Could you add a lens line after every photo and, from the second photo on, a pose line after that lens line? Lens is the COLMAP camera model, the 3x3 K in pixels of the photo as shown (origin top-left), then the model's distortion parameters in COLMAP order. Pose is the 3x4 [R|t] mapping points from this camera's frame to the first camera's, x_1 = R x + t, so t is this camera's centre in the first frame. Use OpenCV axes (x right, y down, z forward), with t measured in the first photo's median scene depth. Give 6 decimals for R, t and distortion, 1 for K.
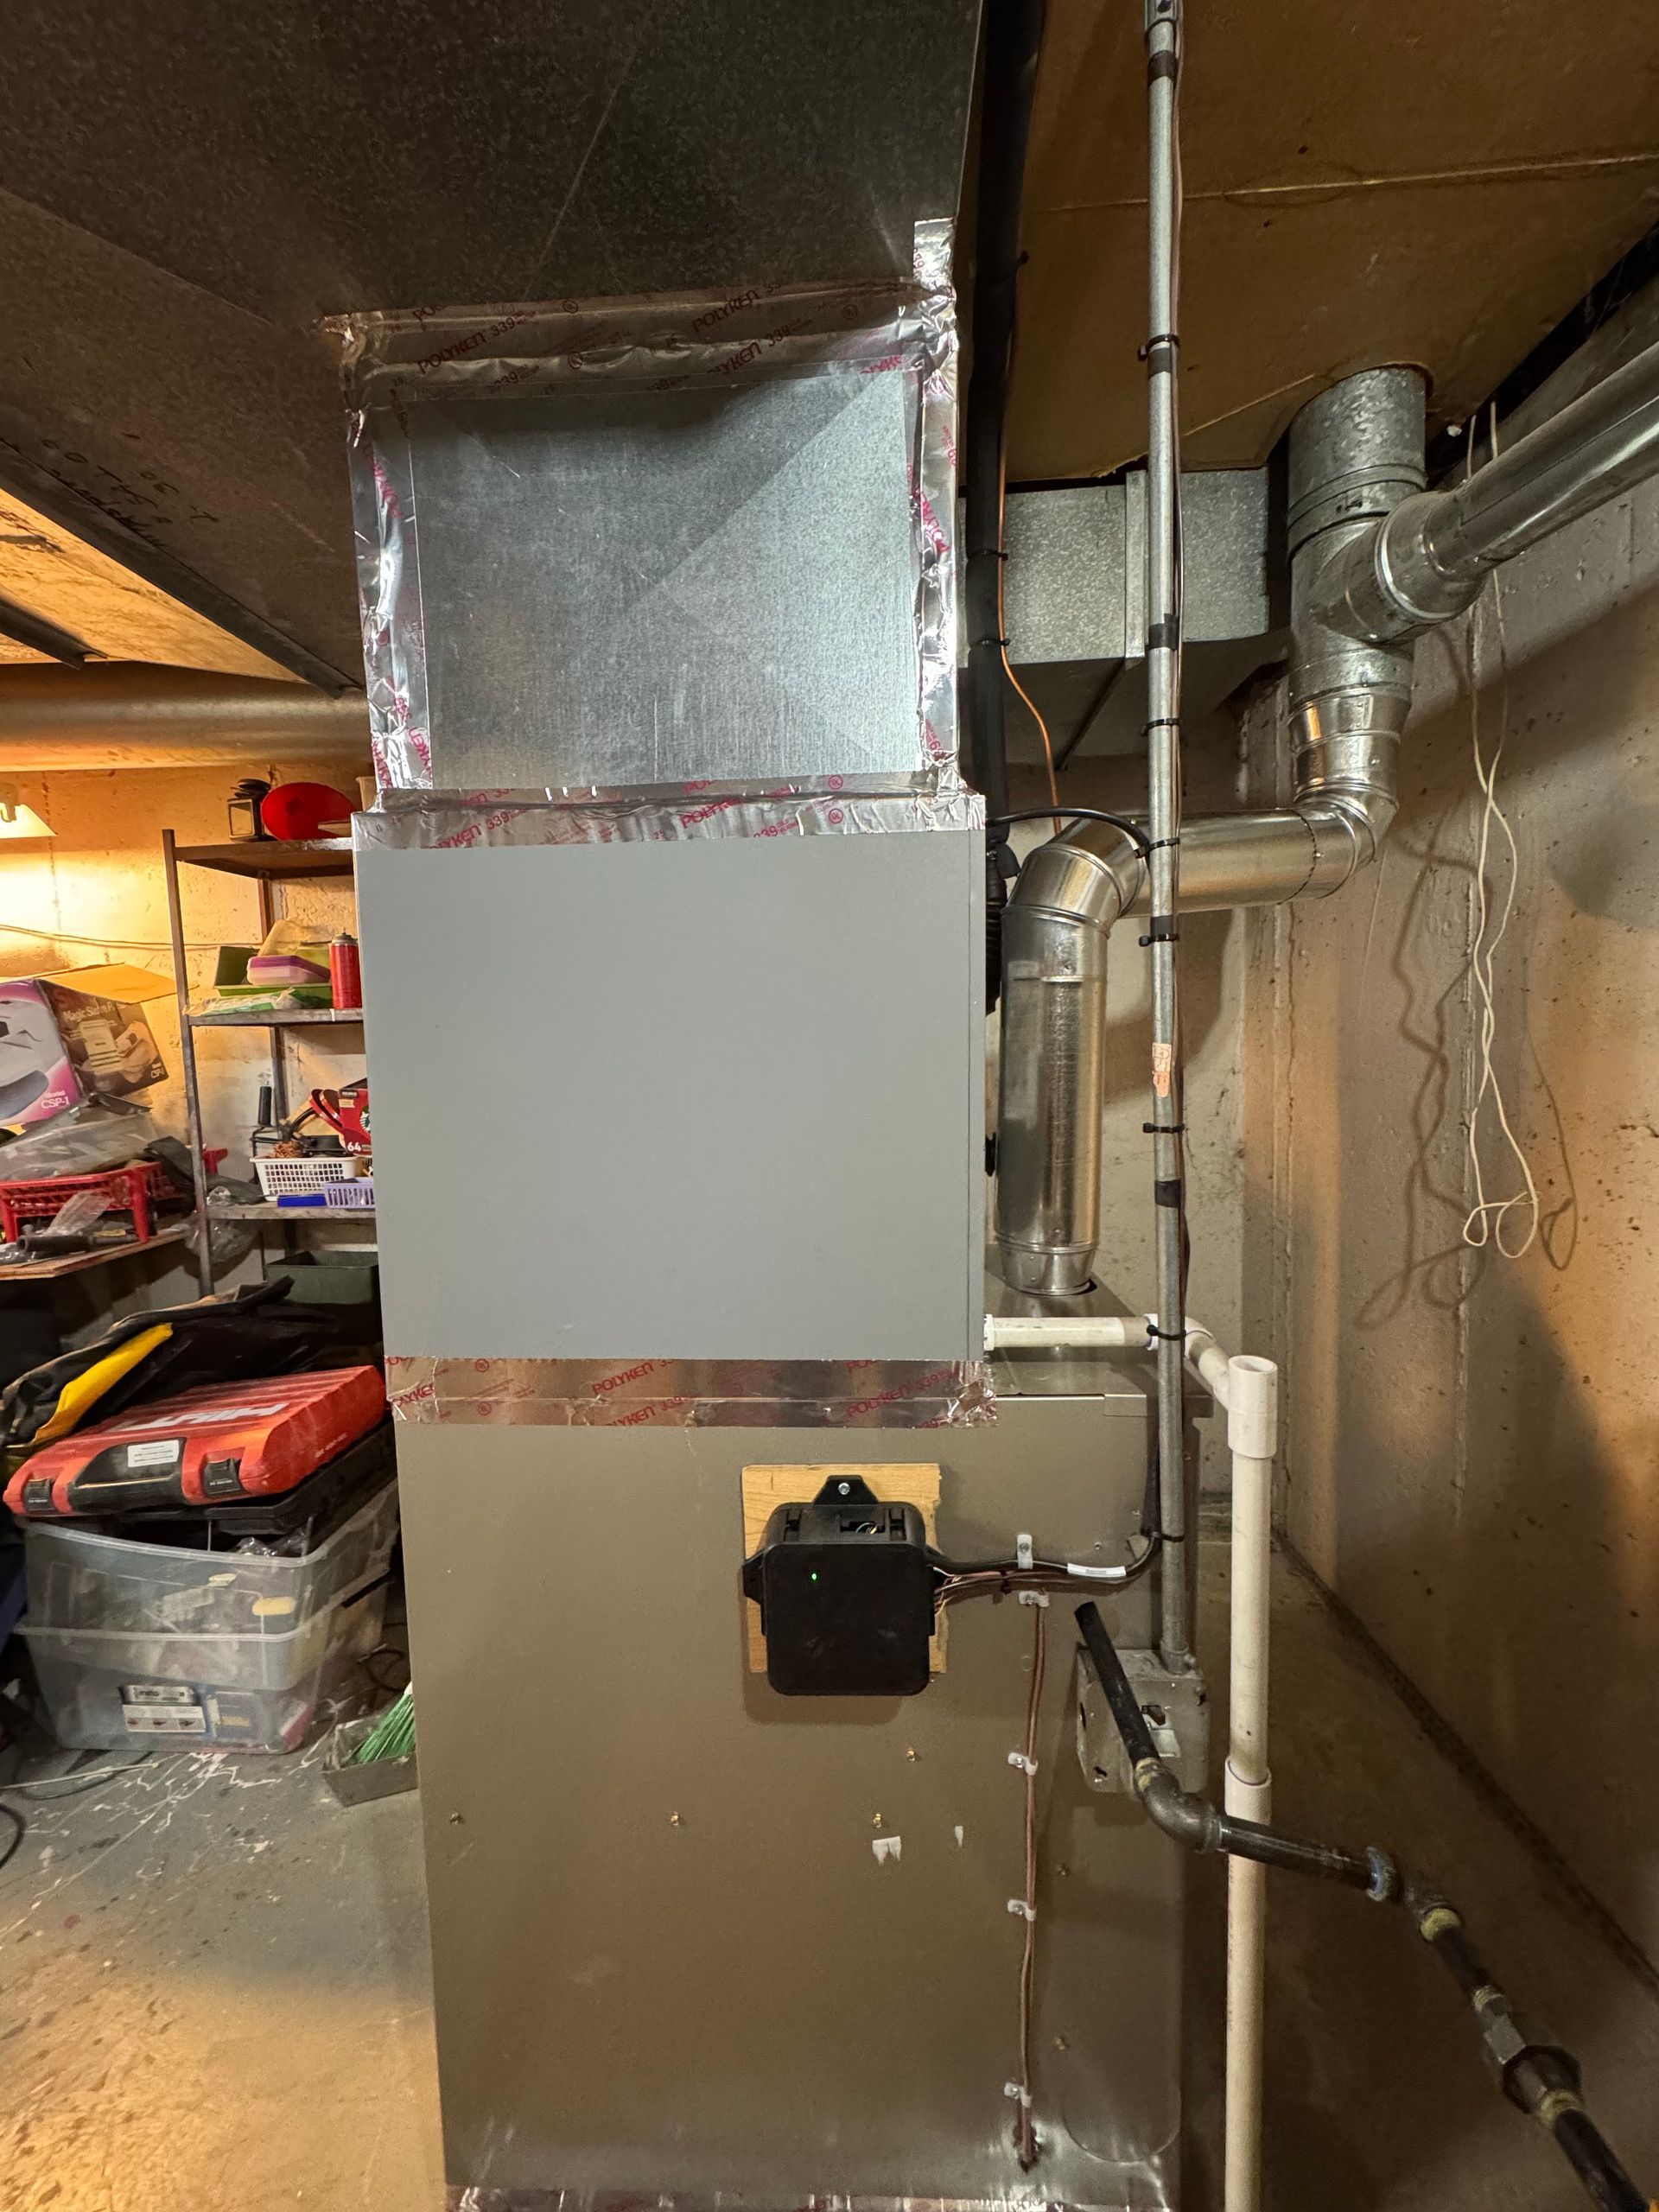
lens RADIAL K [[883.9, 0, 791.1], [0, 883.9, 1106.0], [0, 0, 1]] dist [-0.001227, 0.000192]
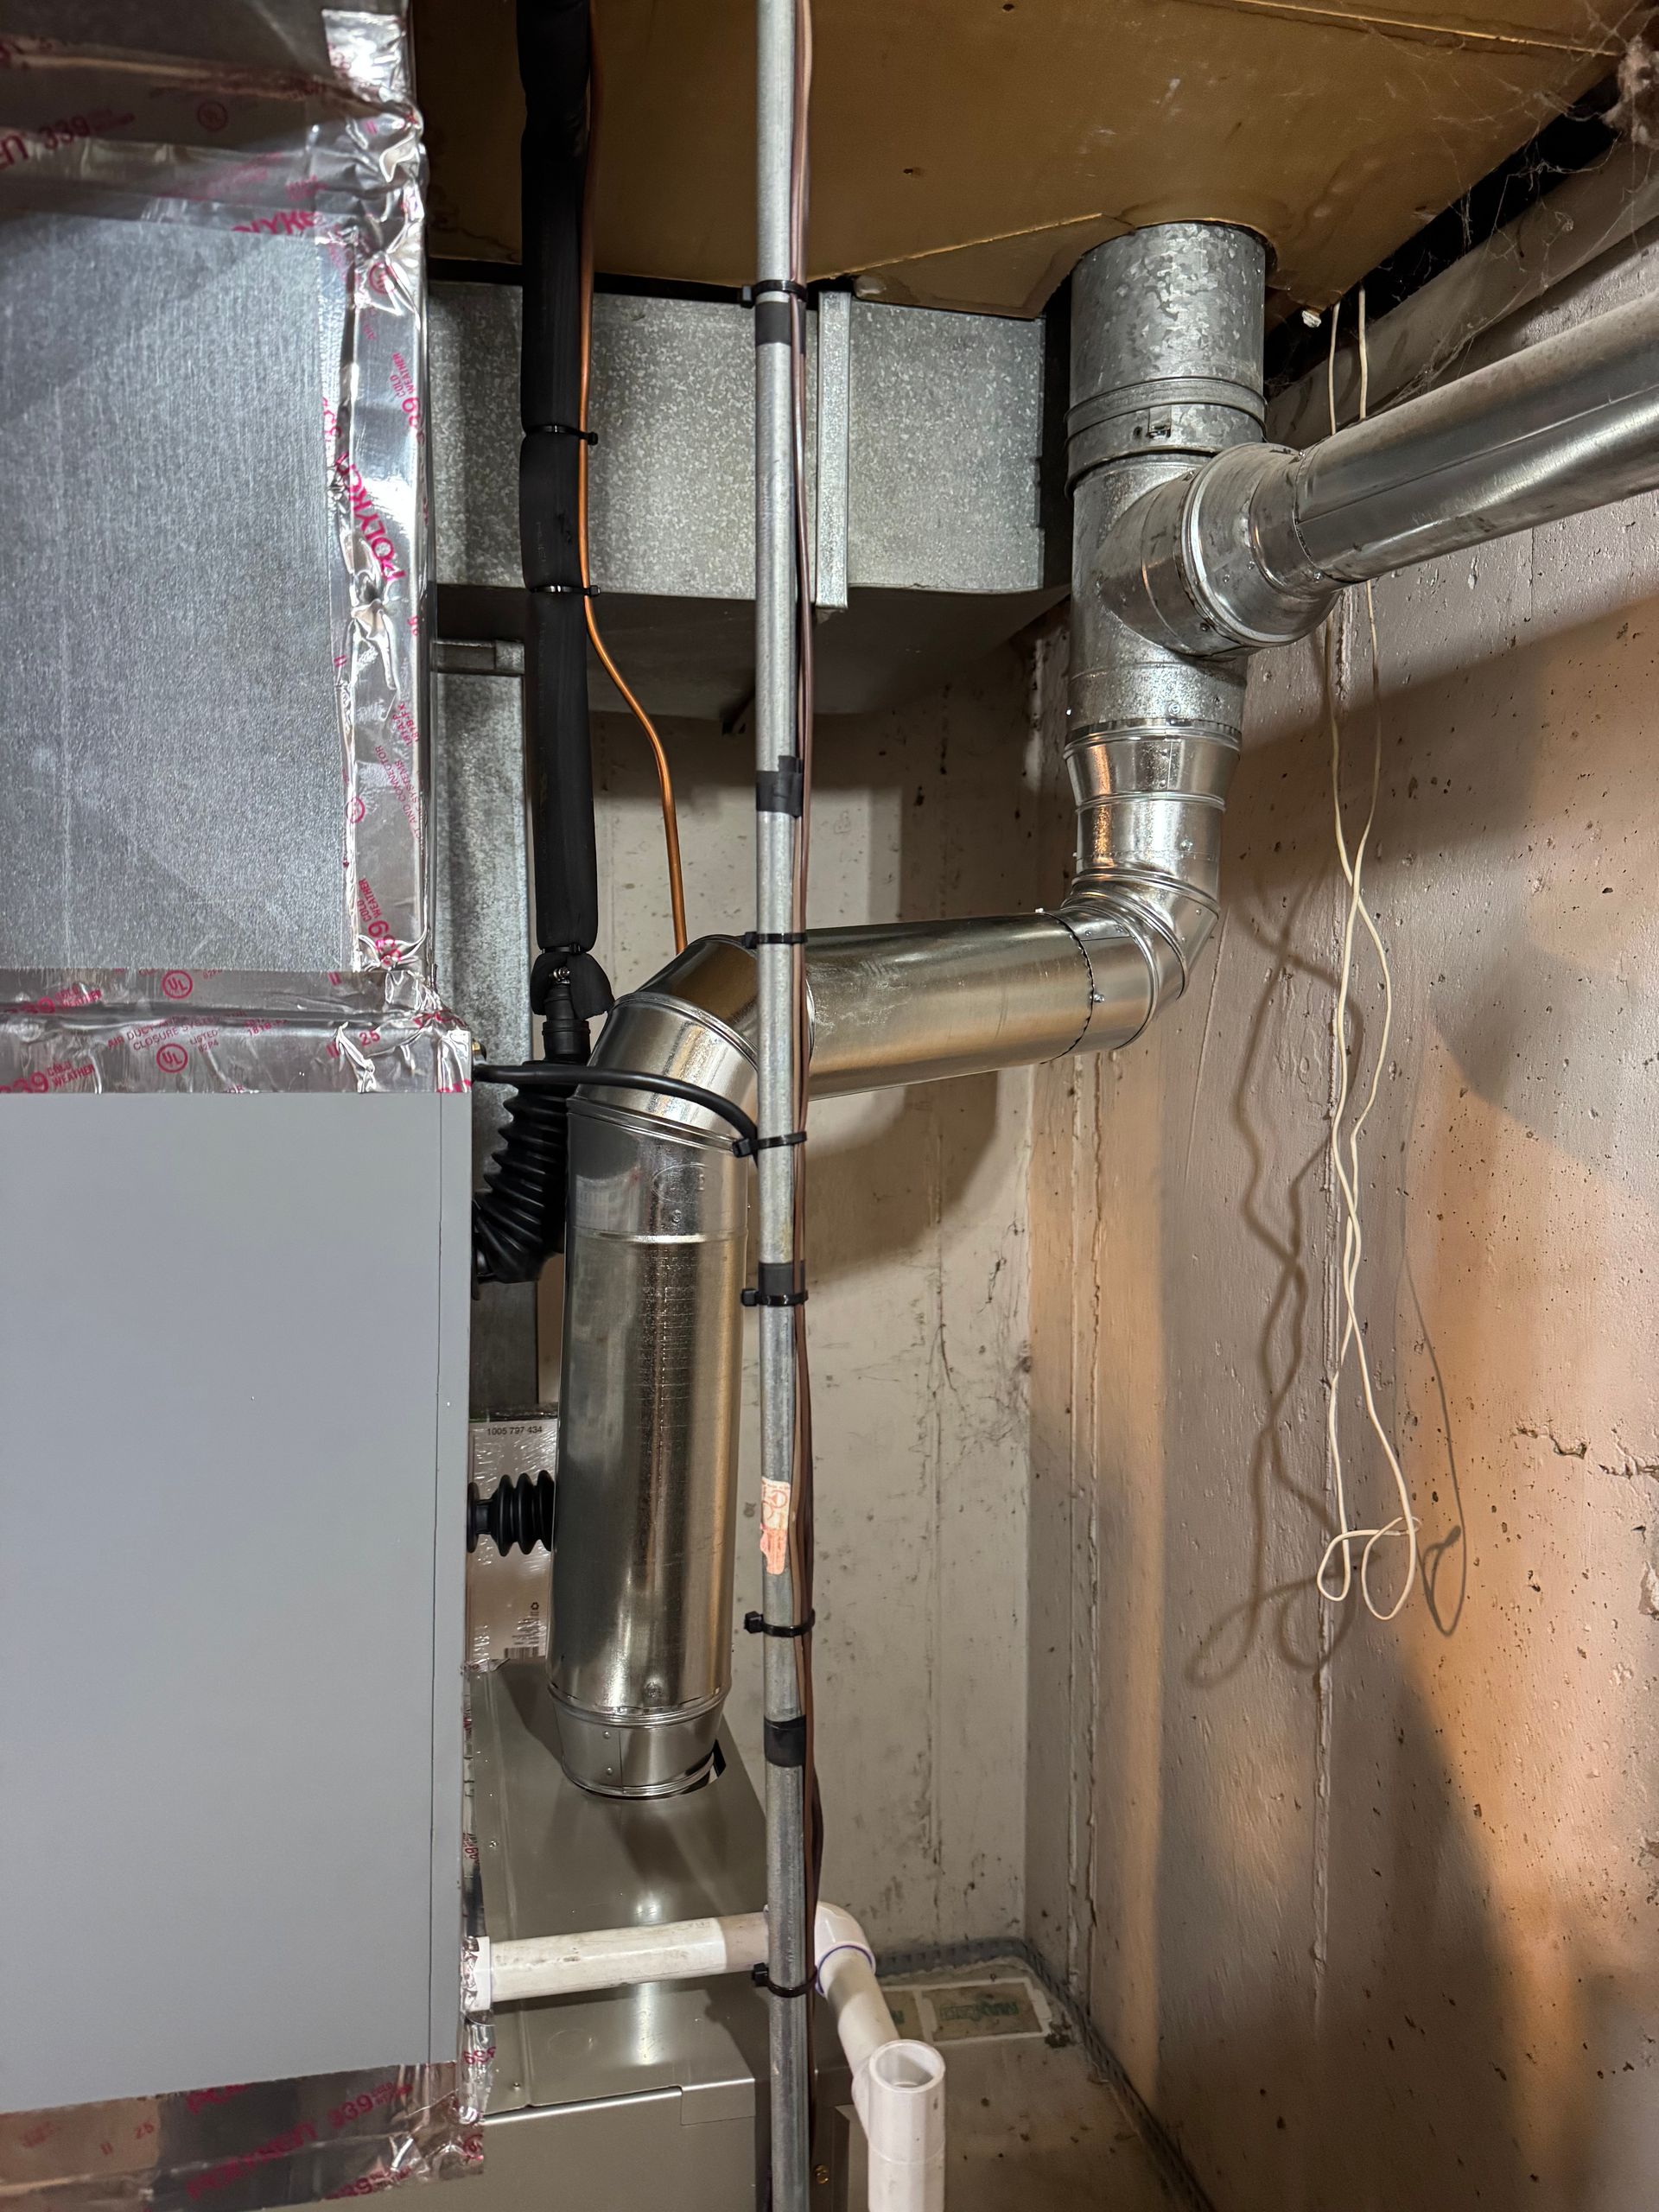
lens RADIAL K [[1589.0, 0, 823.8], [0, 1589.0, 995.8], [0, 0, 1]] dist [0.065895, -0.089766]
pose [[0.960753, 0.022832, 0.276464, 0.111876], [-0.017699, 0.999622, -0.021050, -0.253862], [-0.276840, 0.015330, 0.960794, 0.002307]]
